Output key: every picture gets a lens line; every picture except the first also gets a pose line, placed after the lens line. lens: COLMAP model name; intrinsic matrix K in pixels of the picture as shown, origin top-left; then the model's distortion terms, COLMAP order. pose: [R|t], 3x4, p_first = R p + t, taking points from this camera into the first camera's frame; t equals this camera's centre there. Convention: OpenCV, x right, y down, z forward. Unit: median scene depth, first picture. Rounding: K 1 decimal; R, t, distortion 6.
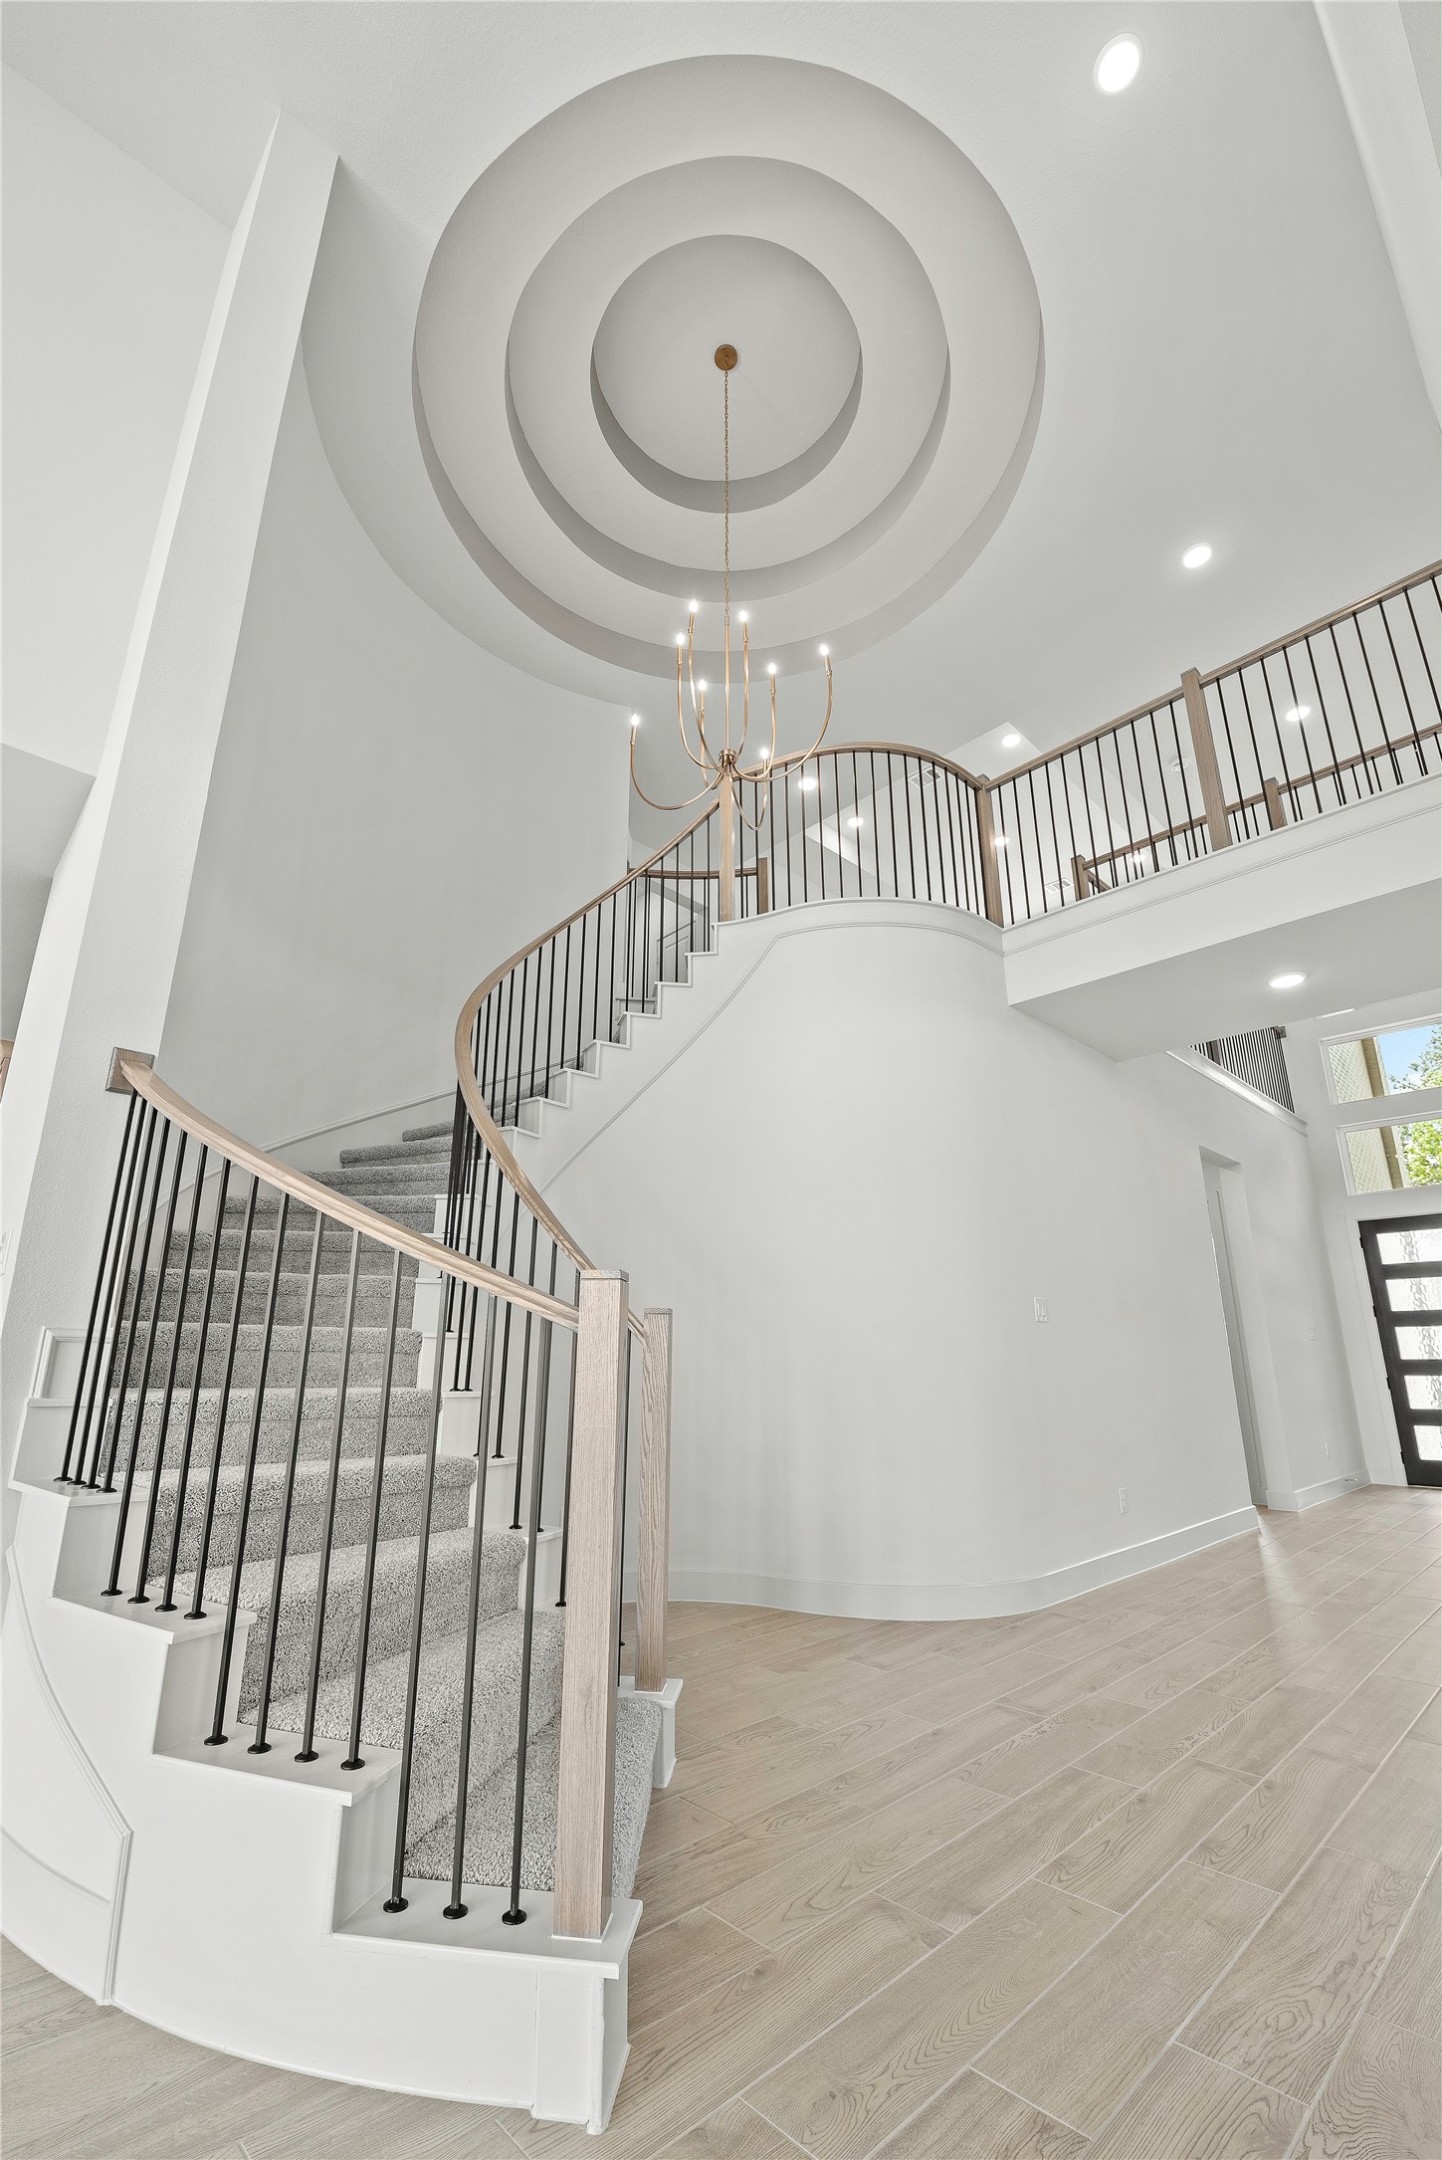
lens RADIAL K [[891.4, 0, 712.6], [0, 891.4, 1091.2], [0, 0, 1]] dist [-0.017070, -0.000563]
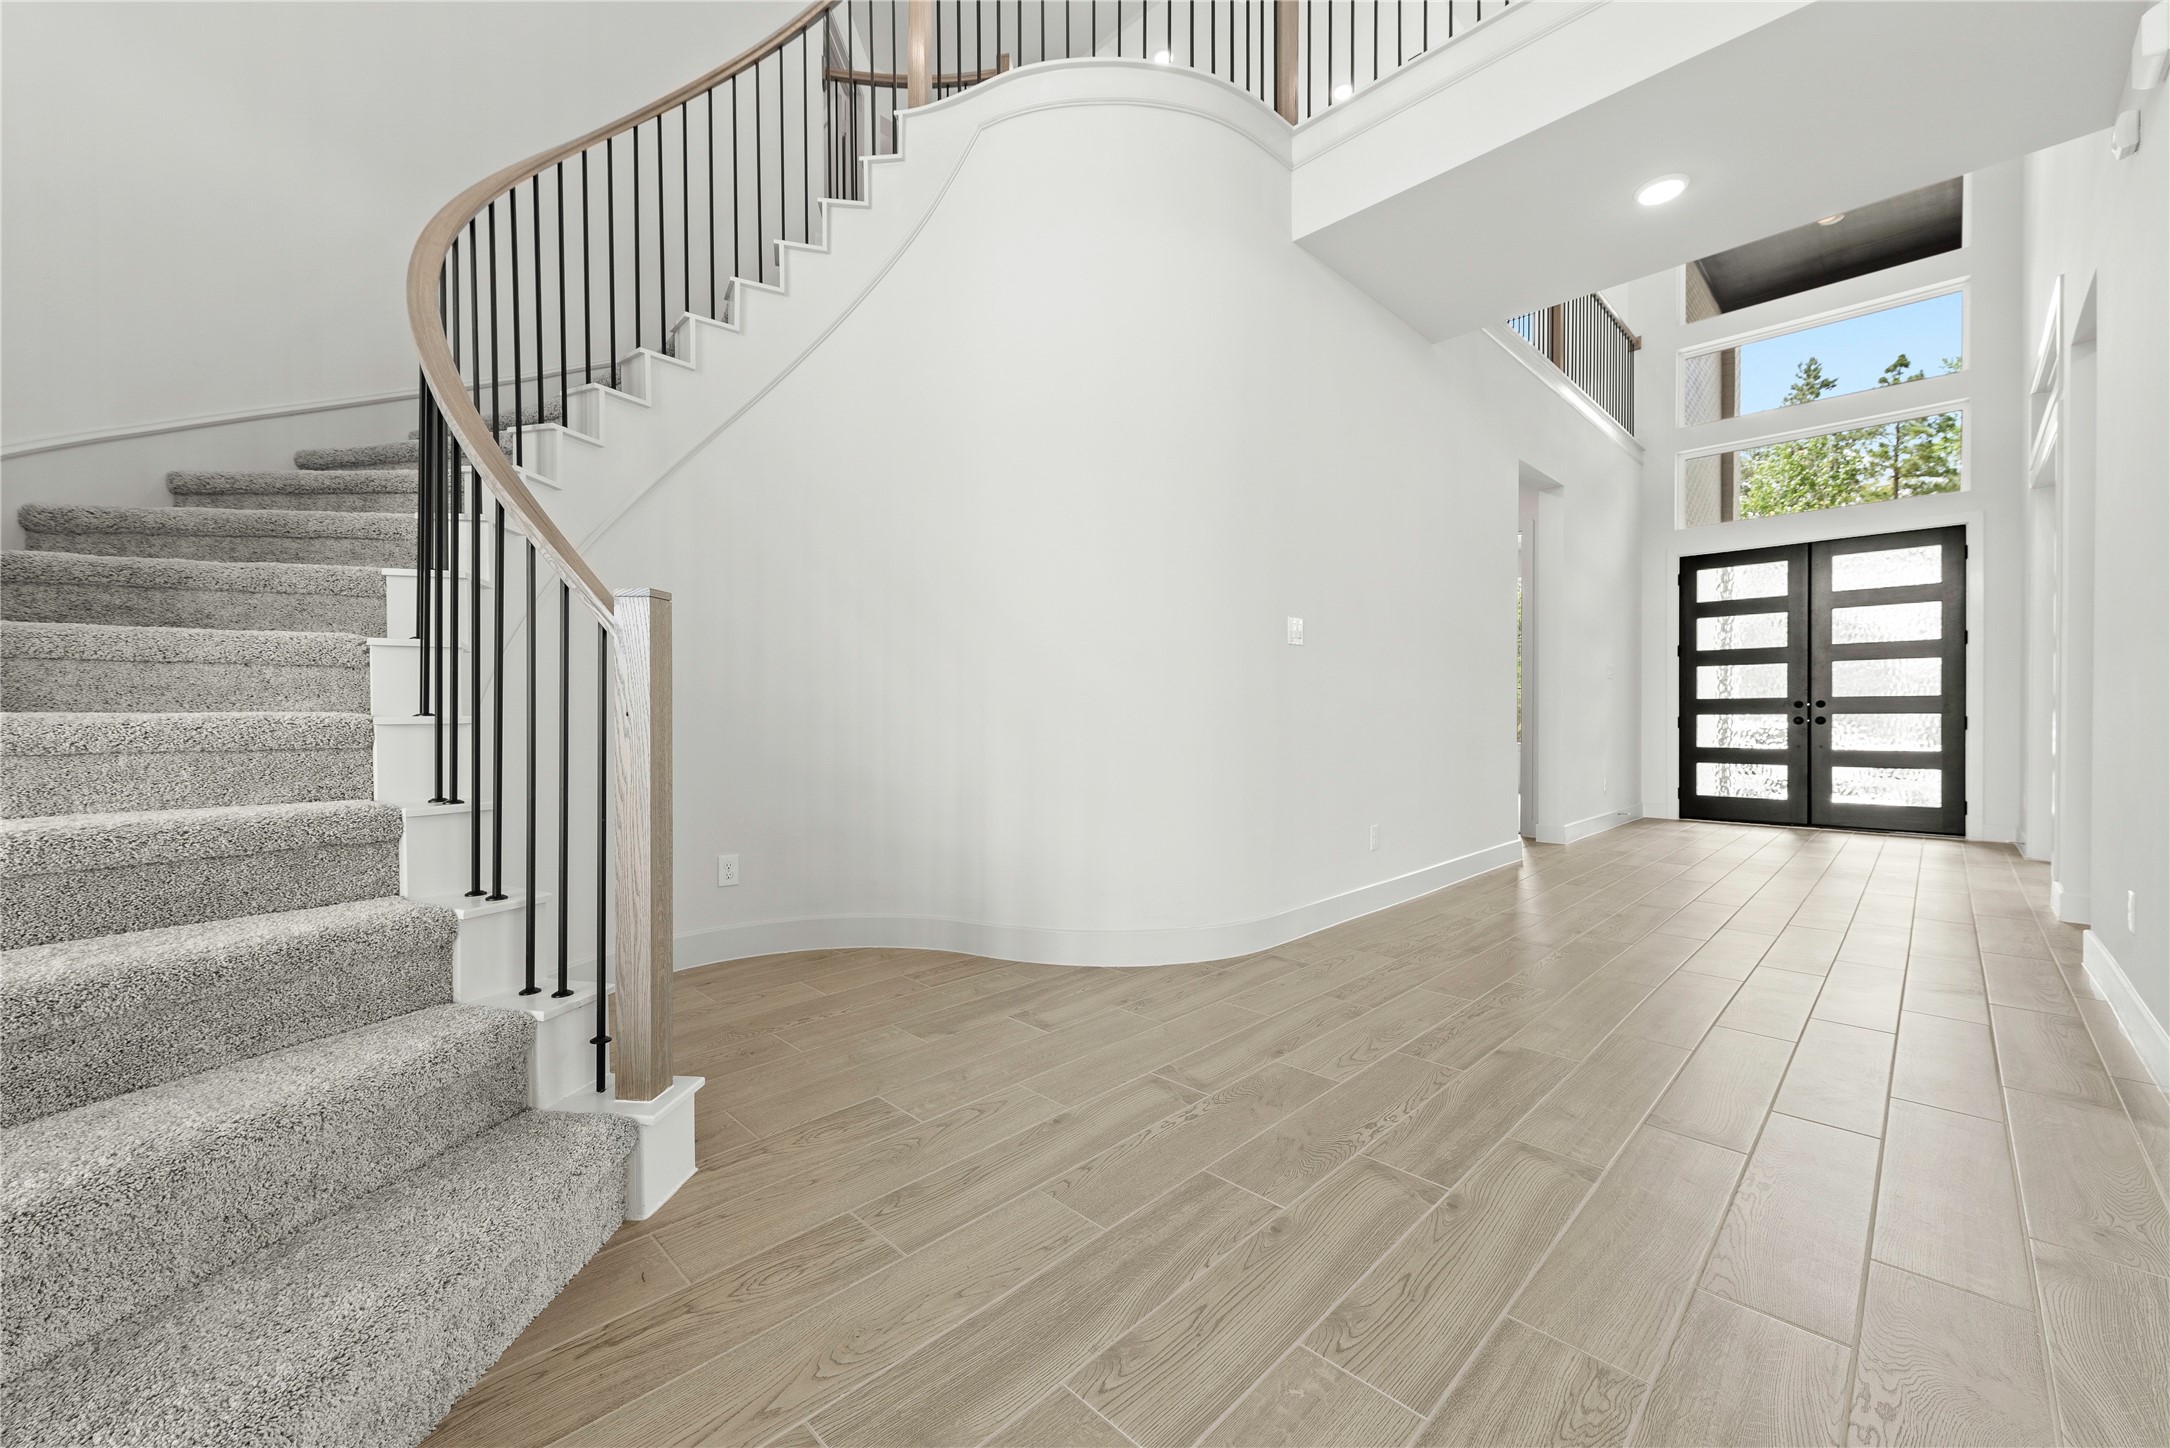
lens RADIAL K [[863.7, 0, 1091.6], [0, 863.7, 713.6], [0, 0, 1]] dist [0.008016, -0.001916]
pose [[0.999160, -0.008298, 0.040135, 0.220380], [-0.003733, 0.956789, 0.290759, 0.130794], [-0.040813, -0.290664, 0.955954, 0.312525]]
